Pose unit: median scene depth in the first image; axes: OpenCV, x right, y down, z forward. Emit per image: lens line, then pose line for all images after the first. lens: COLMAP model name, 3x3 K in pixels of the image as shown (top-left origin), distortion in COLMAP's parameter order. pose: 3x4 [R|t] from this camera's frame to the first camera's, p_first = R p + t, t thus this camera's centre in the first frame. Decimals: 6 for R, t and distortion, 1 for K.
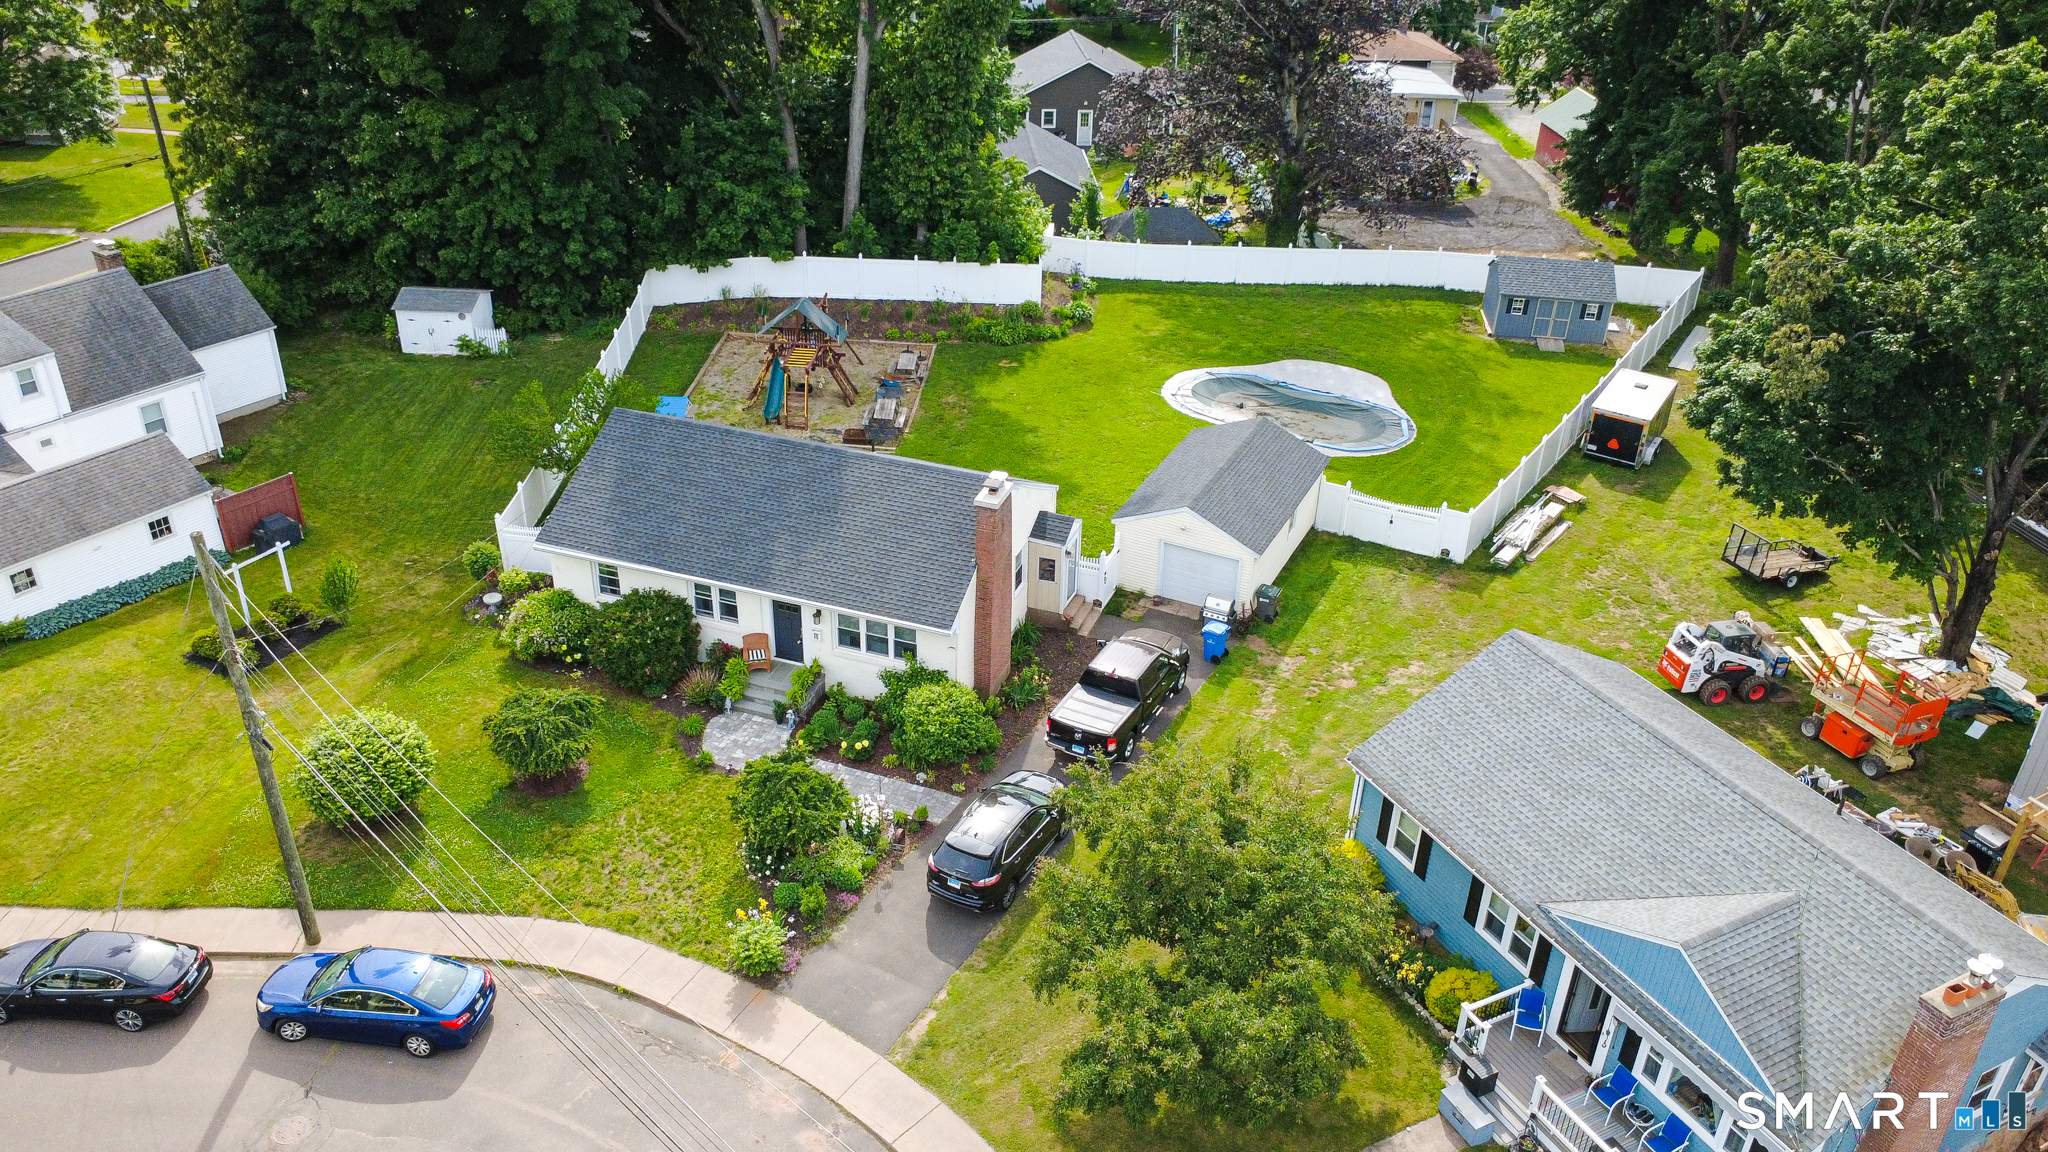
lens RADIAL K [[1475.0, 0, 1024.0], [0, 1475.0, 576.0], [0, 0, 1]] dist [0.002499, -0.000324]
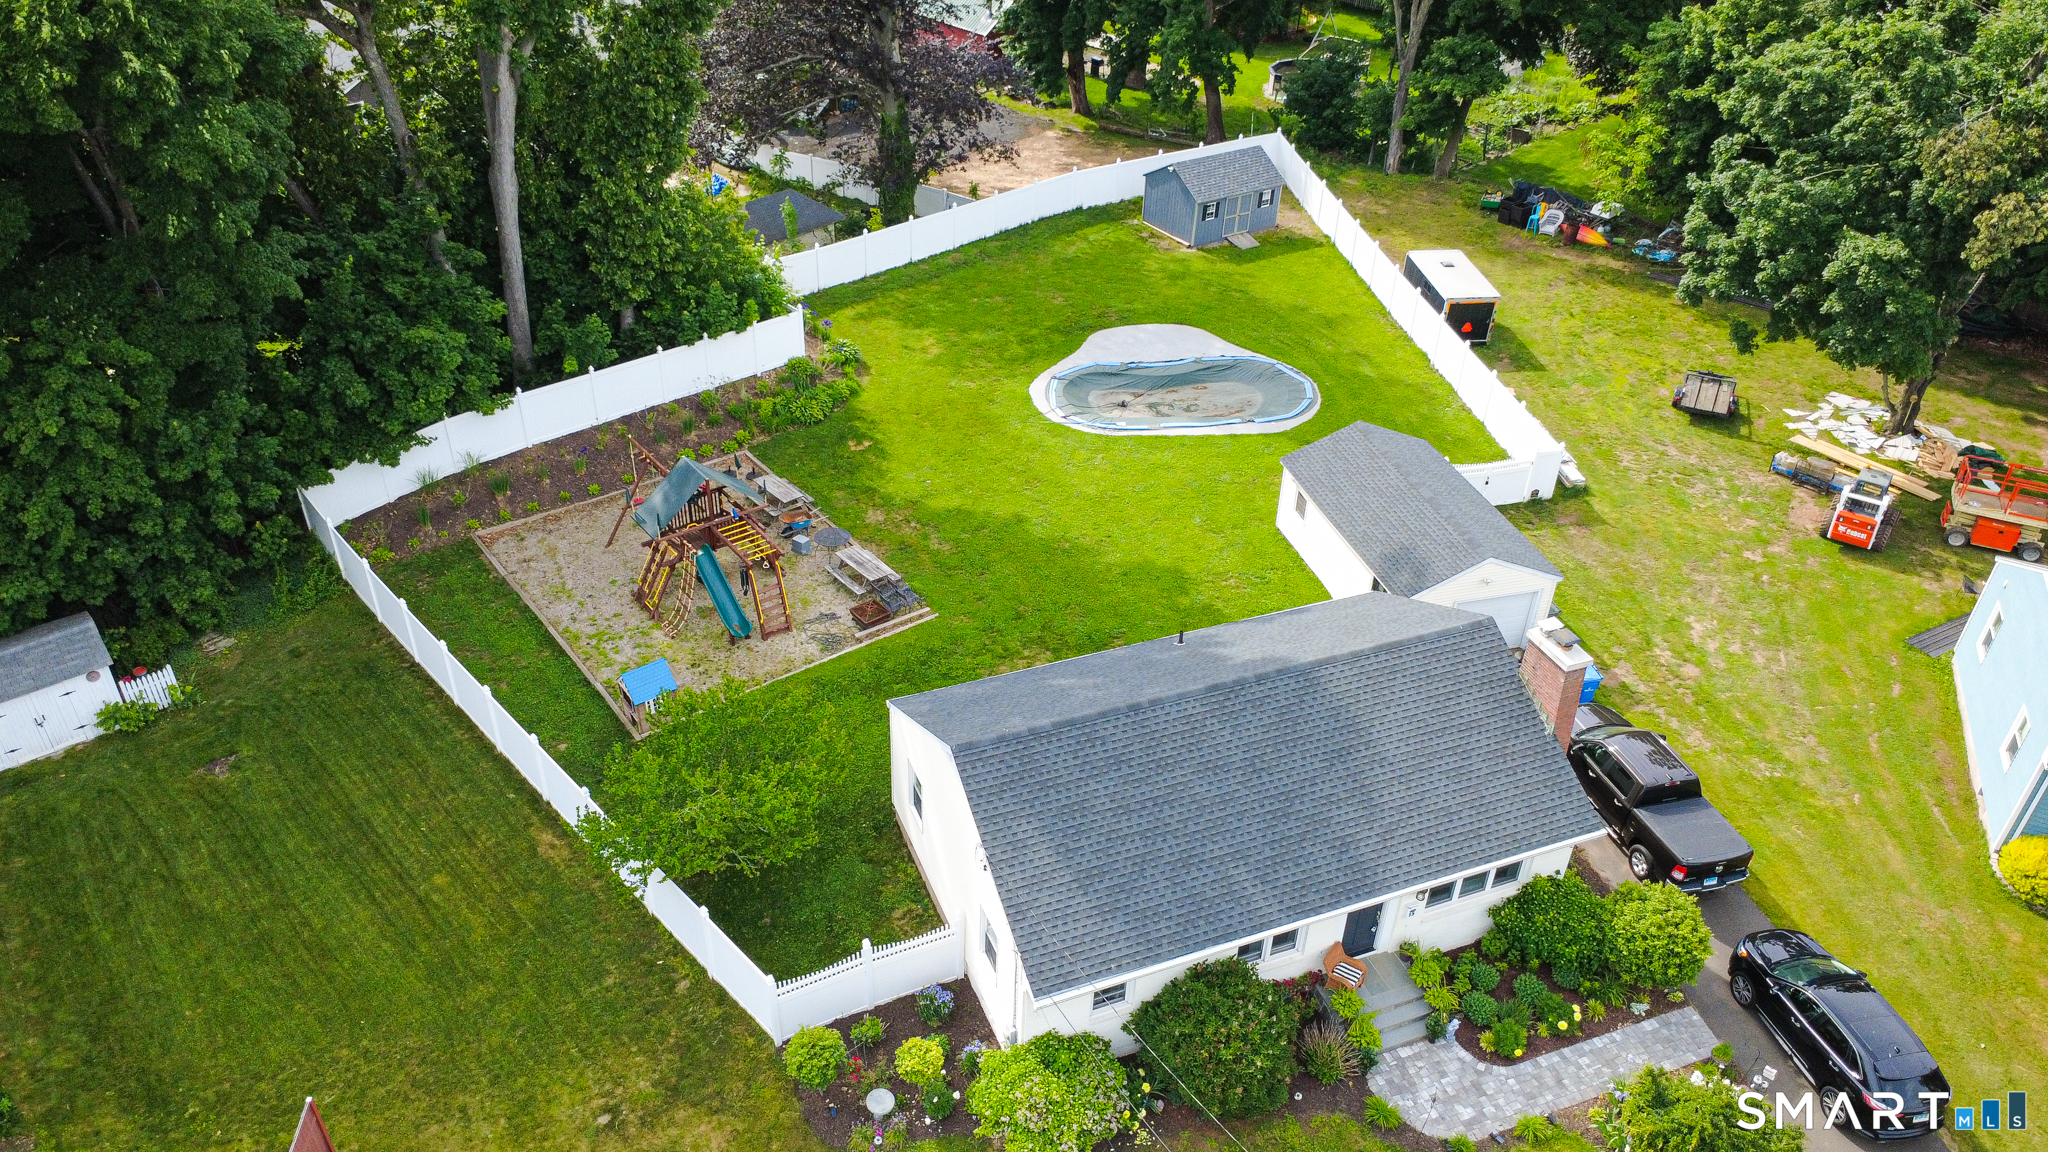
lens RADIAL K [[1440.7, 0, 928.4], [0, 1440.7, 573.5], [0, 0, 1]] dist [0.002622, 0.001330]
pose [[0.766933, -0.379365, 0.517587, -0.418752], [0.328012, 0.924972, 0.191926, -0.220802], [-0.551563, 0.022580, 0.833827, 0.340960]]
